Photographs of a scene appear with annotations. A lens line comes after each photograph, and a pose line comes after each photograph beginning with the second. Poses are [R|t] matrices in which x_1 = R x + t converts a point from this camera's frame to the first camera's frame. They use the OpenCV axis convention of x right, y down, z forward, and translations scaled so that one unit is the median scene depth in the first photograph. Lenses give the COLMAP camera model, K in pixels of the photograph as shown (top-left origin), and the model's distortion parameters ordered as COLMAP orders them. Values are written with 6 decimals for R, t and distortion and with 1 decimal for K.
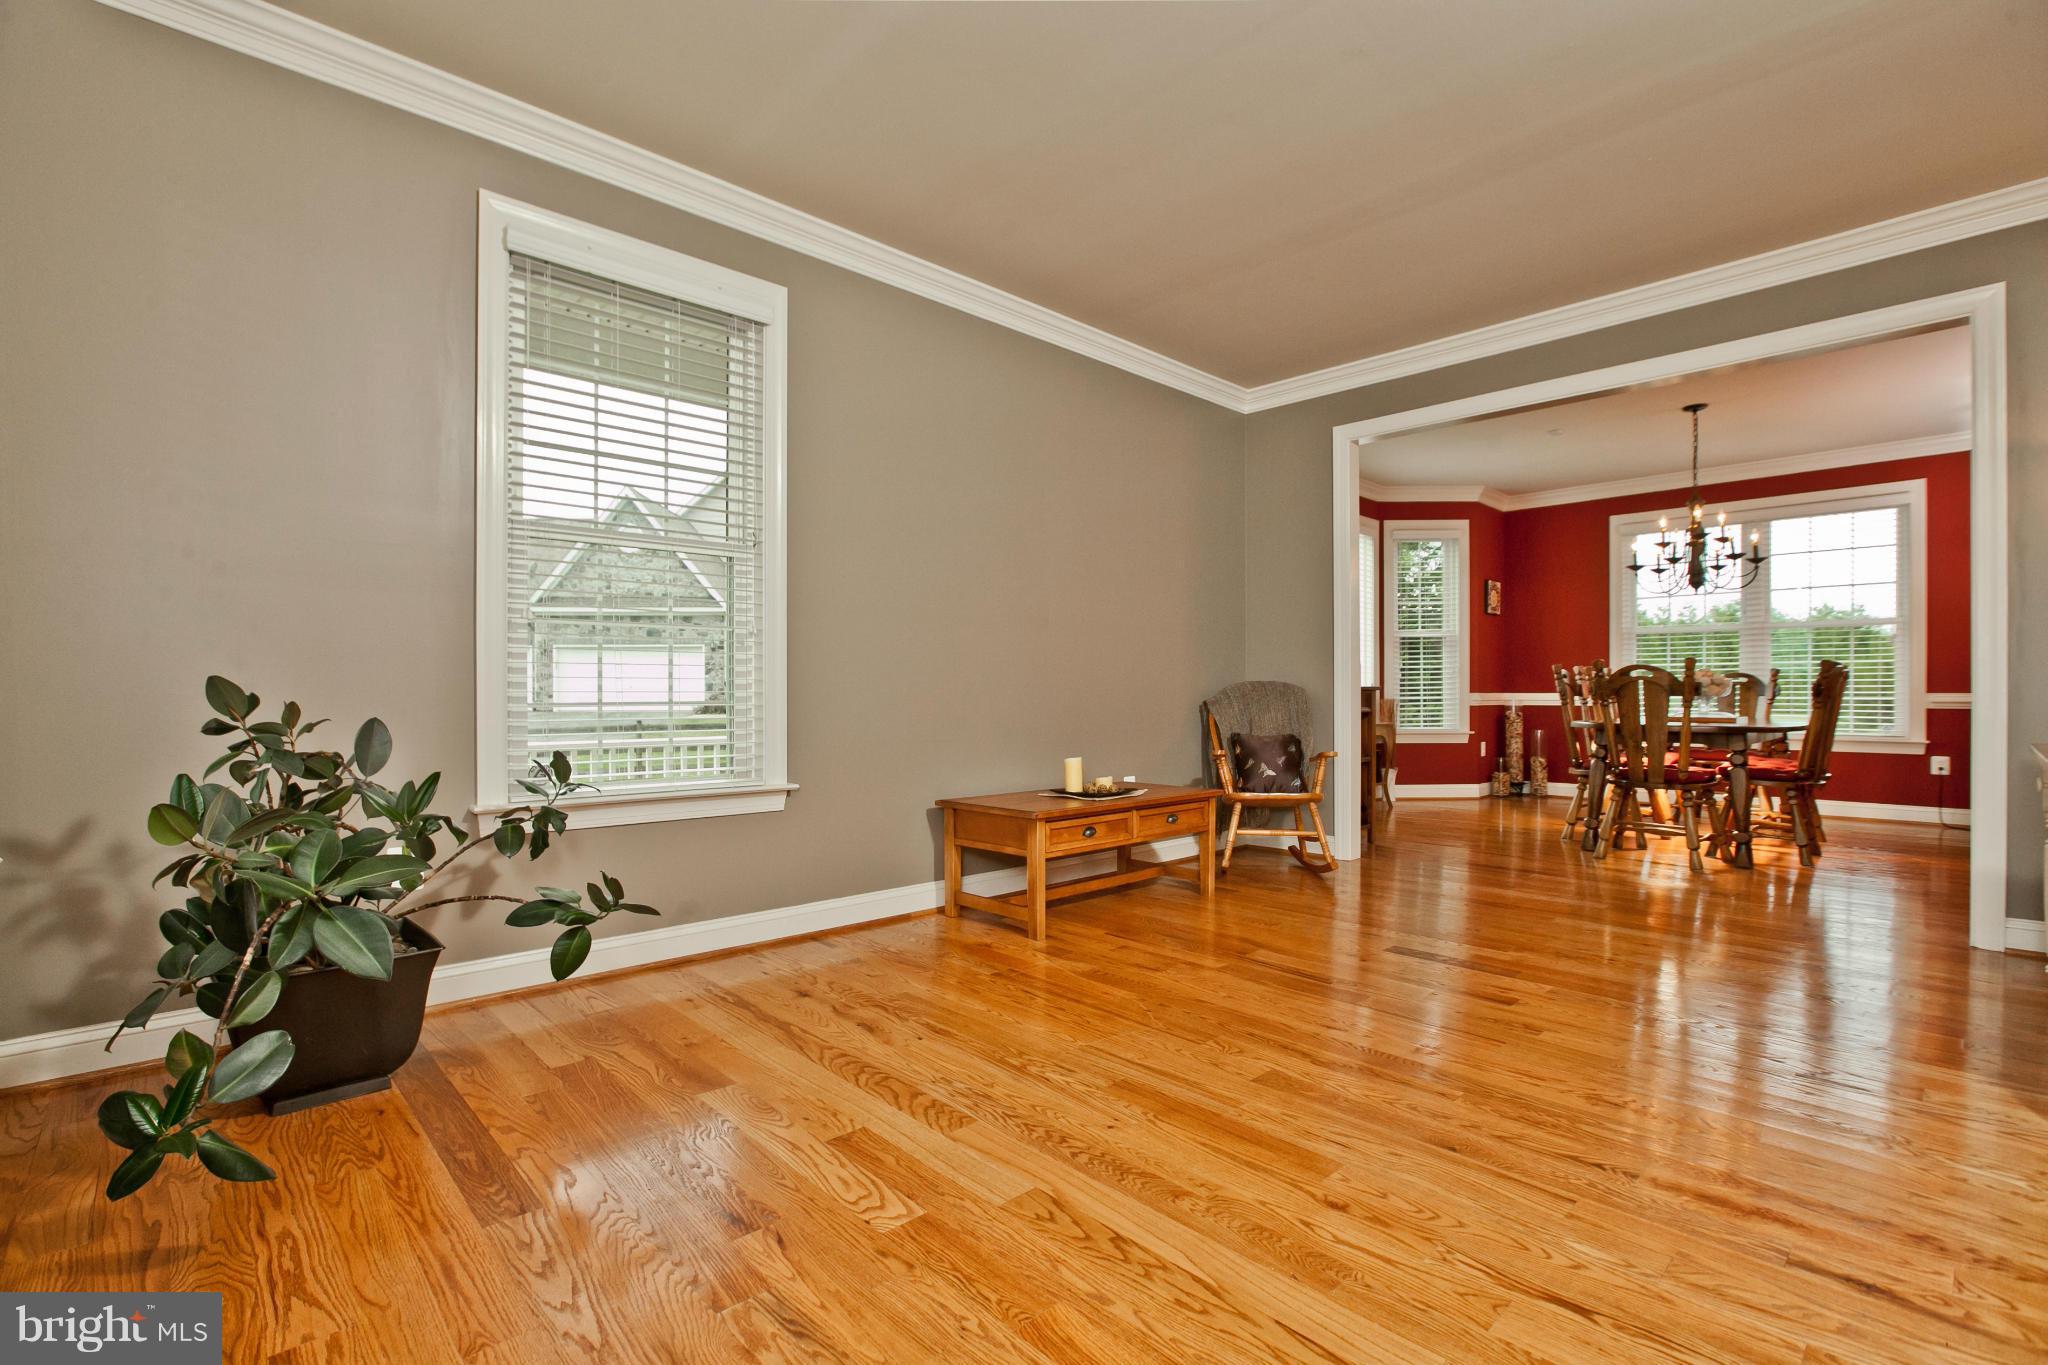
lens RADIAL K [[939.6, 0, 1014.1], [0, 939.6, 684.8], [0, 0, 1]] dist [-0.027640, 0.000466]
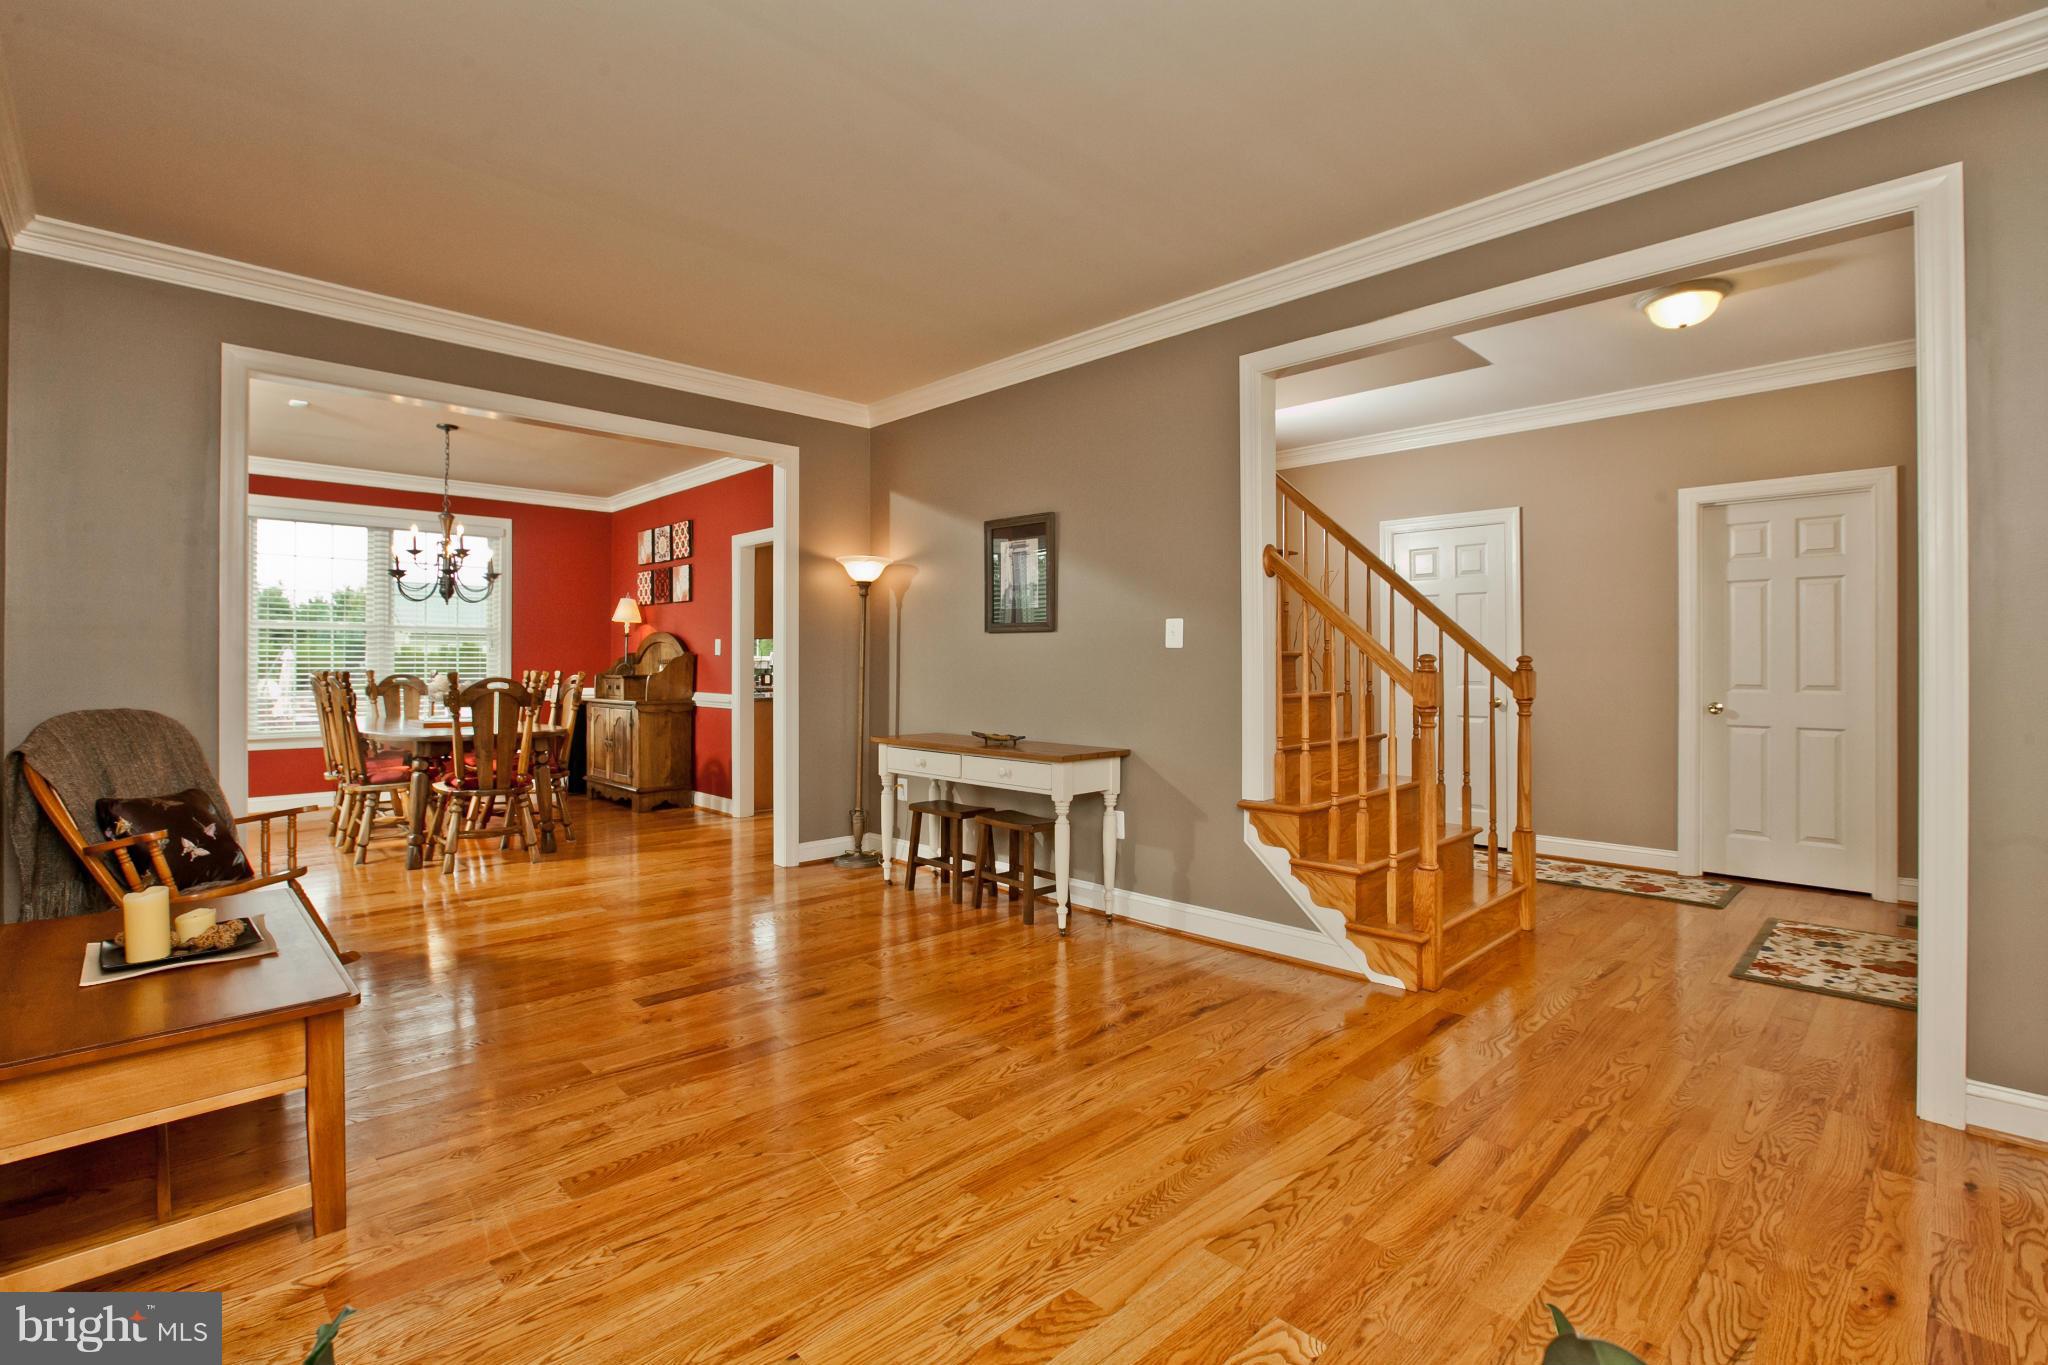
lens RADIAL K [[939.6, 0, 1019.0], [0, 939.6, 699.6], [0, 0, 1]] dist [-0.027640, 0.000466]
pose [[-0.026301, -0.034548, 0.999057, -0.759225], [-0.009212, 0.999369, 0.034316, -0.077083], [-0.999612, -0.008301, -0.026603, 0.961633]]
